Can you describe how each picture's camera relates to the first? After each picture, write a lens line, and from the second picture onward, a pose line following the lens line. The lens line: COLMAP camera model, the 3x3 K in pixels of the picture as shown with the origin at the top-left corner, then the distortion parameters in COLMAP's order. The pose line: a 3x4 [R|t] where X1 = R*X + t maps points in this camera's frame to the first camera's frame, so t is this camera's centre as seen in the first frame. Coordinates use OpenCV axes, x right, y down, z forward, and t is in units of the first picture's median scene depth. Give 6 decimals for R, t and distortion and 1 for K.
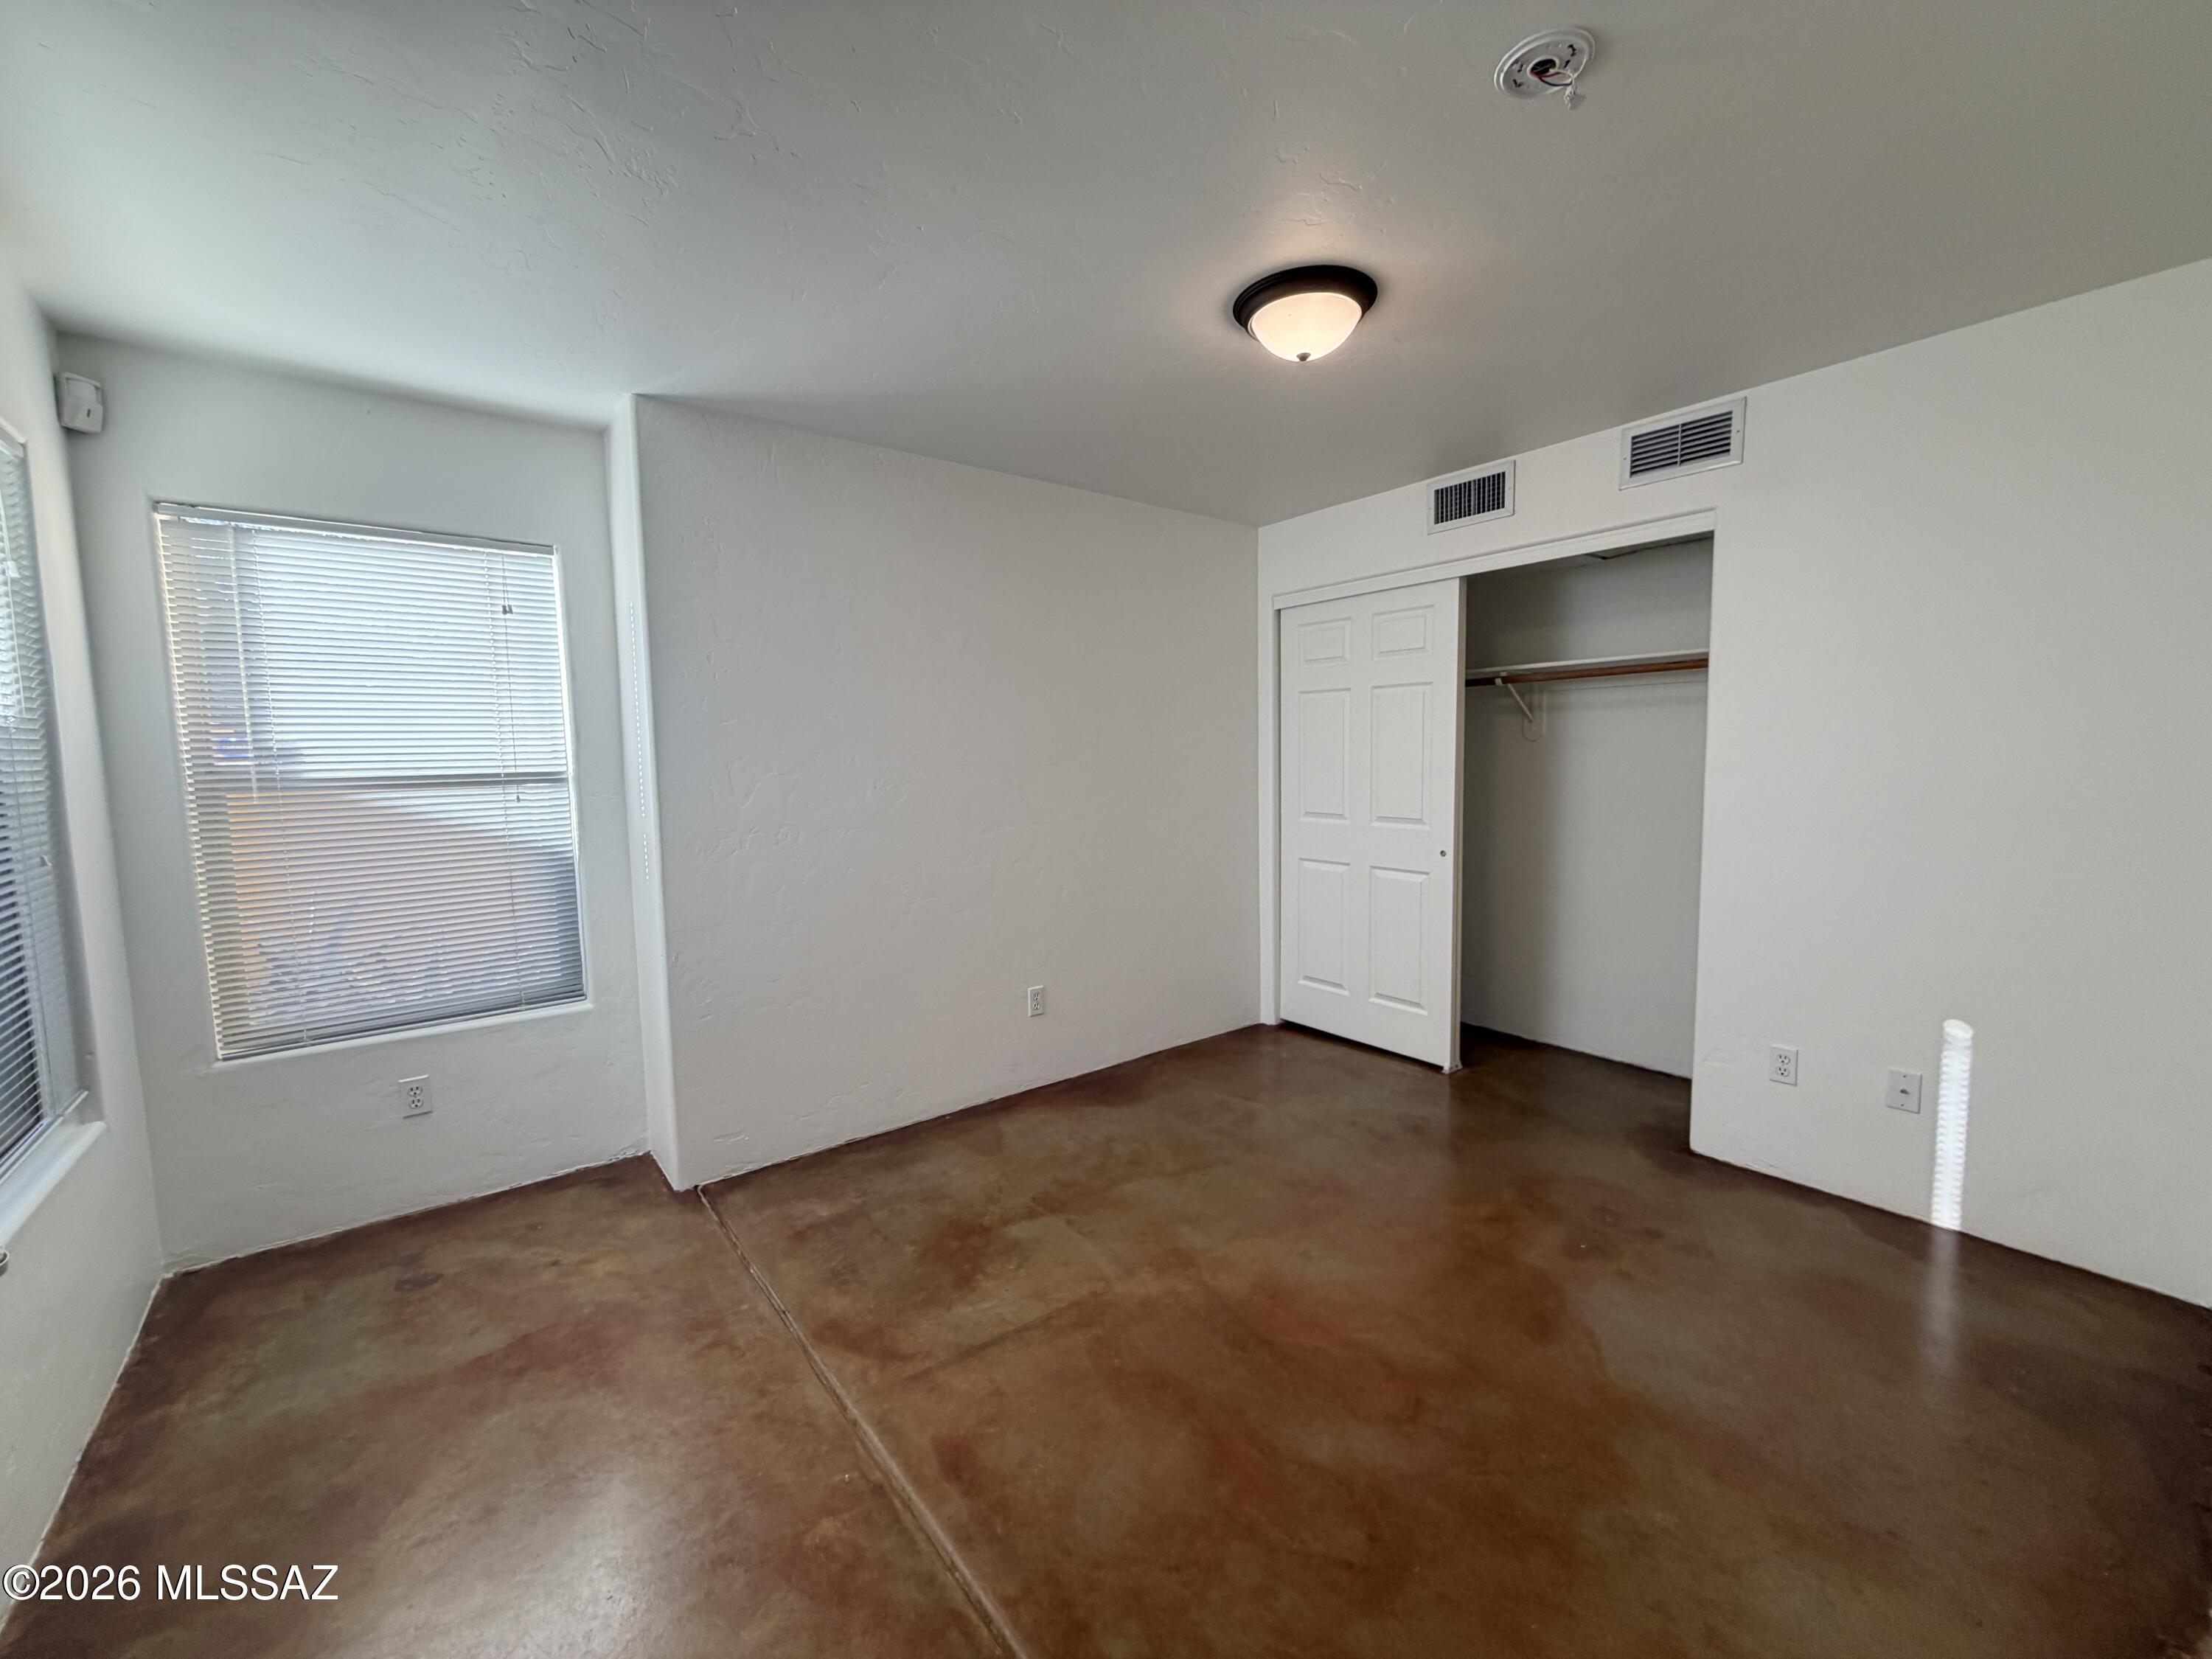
lens RADIAL K [[882.2, 0, 1104.8], [0, 882.2, 828.1], [0, 0, 1]] dist [-0.001547, 0.000315]
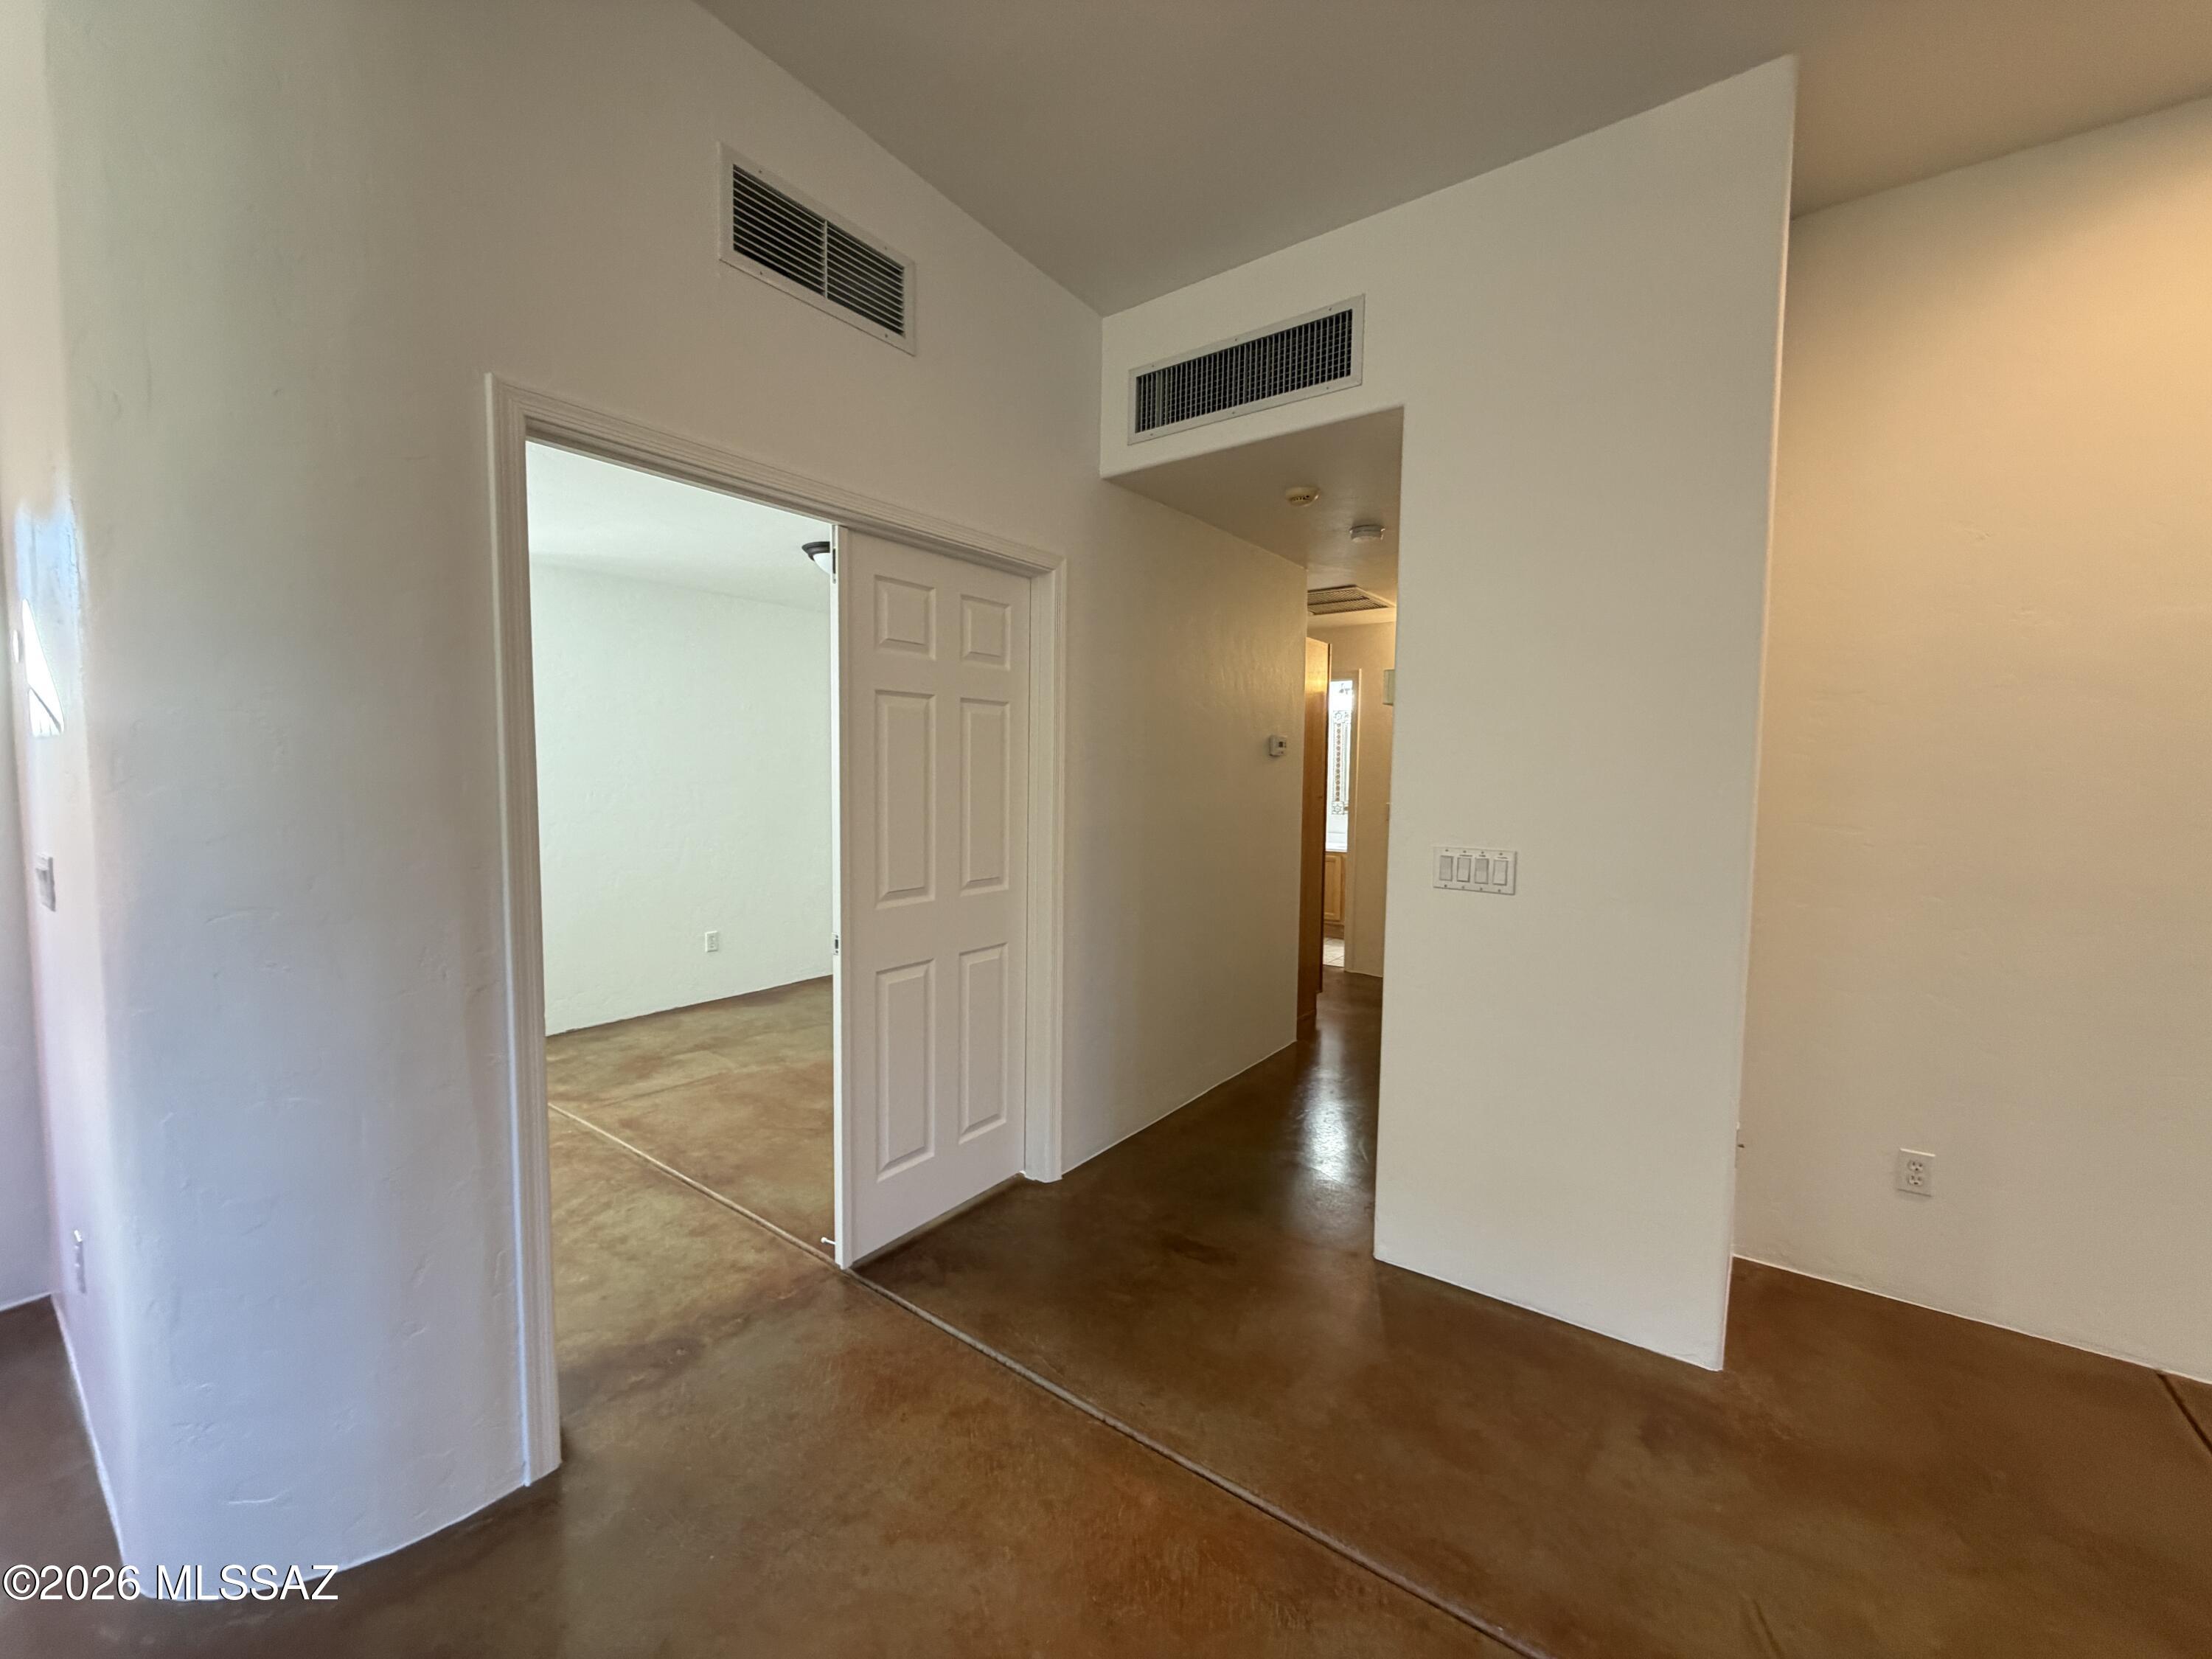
lens RADIAL K [[882.2, 0, 1101.6], [0, 882.2, 825.1], [0, 0, 1]] dist [-0.001547, 0.000315]
pose [[0.965065, 0.008919, 0.261859, 0.255192], [-0.003132, 0.999742, -0.022509, 0.050025], [-0.261992, 0.020903, 0.964844, -0.937444]]
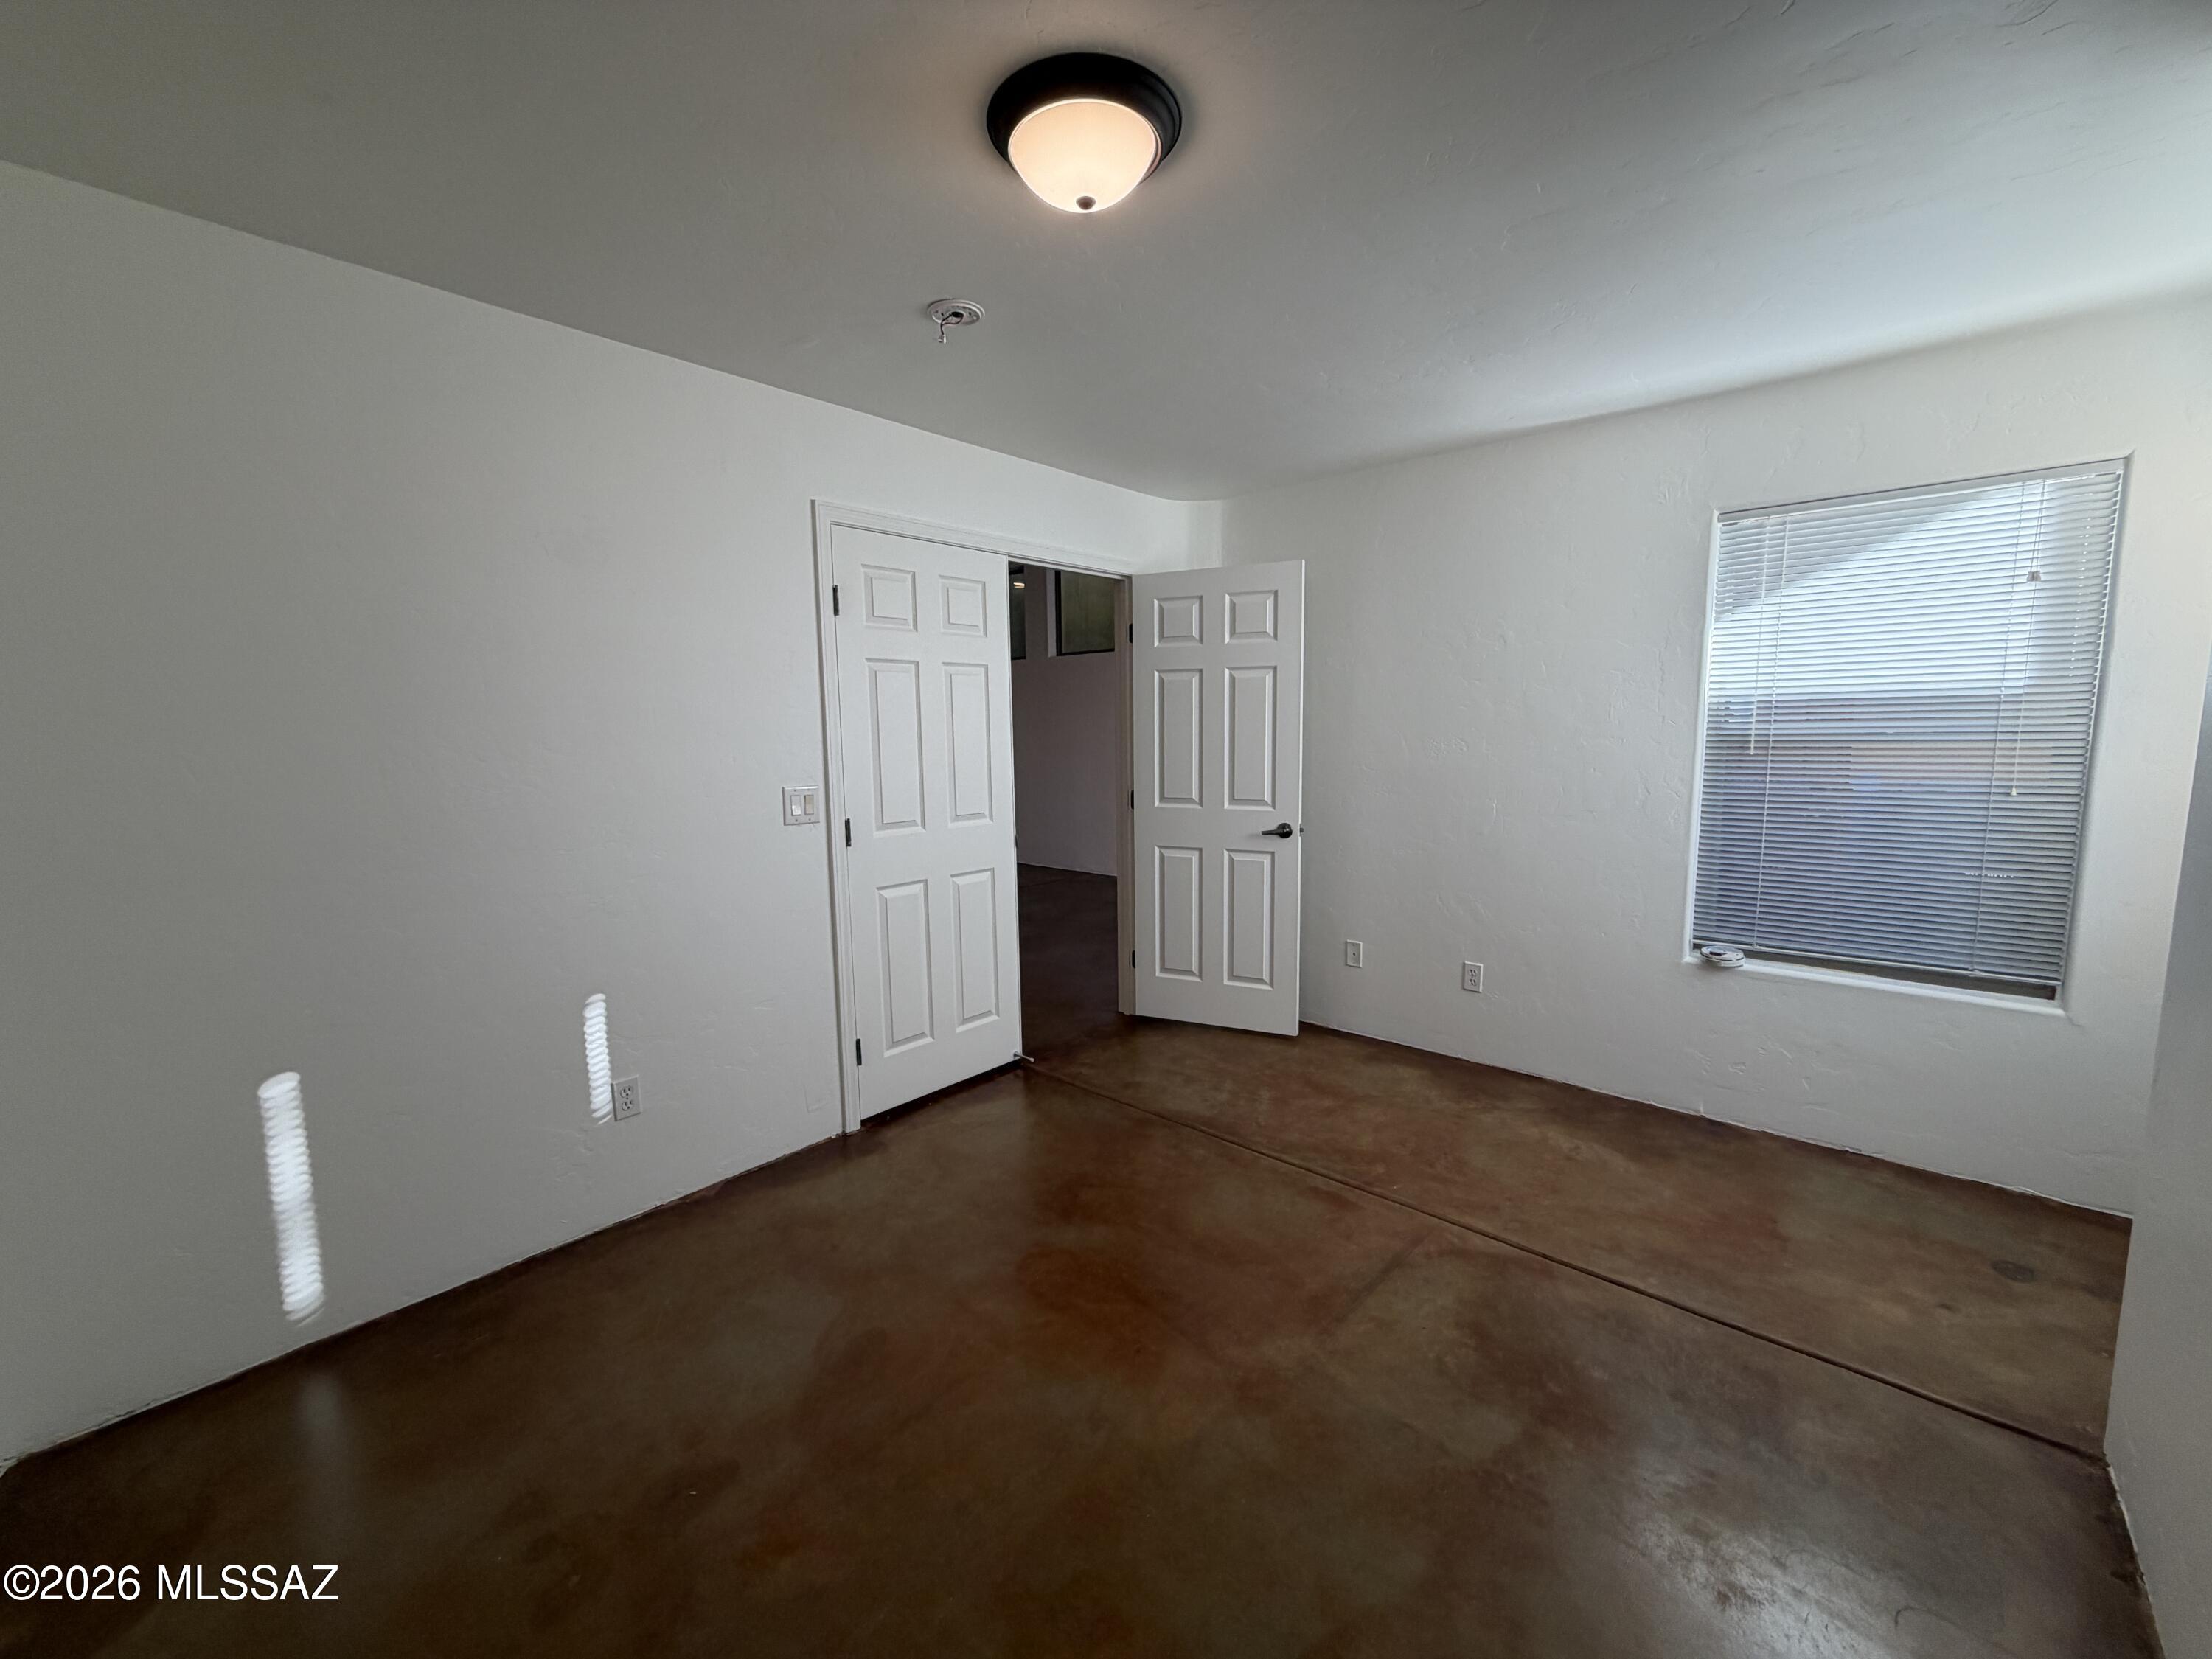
lens RADIAL K [[882.2, 0, 1114.6], [0, 882.2, 832.9], [0, 0, 1]] dist [-0.001547, 0.000315]
pose [[-0.982605, 0.053655, -0.177787, 0.327047], [0.016048, 0.978305, 0.206549, -0.164099], [0.185012, 0.200103, -0.962148, 1.662504]]
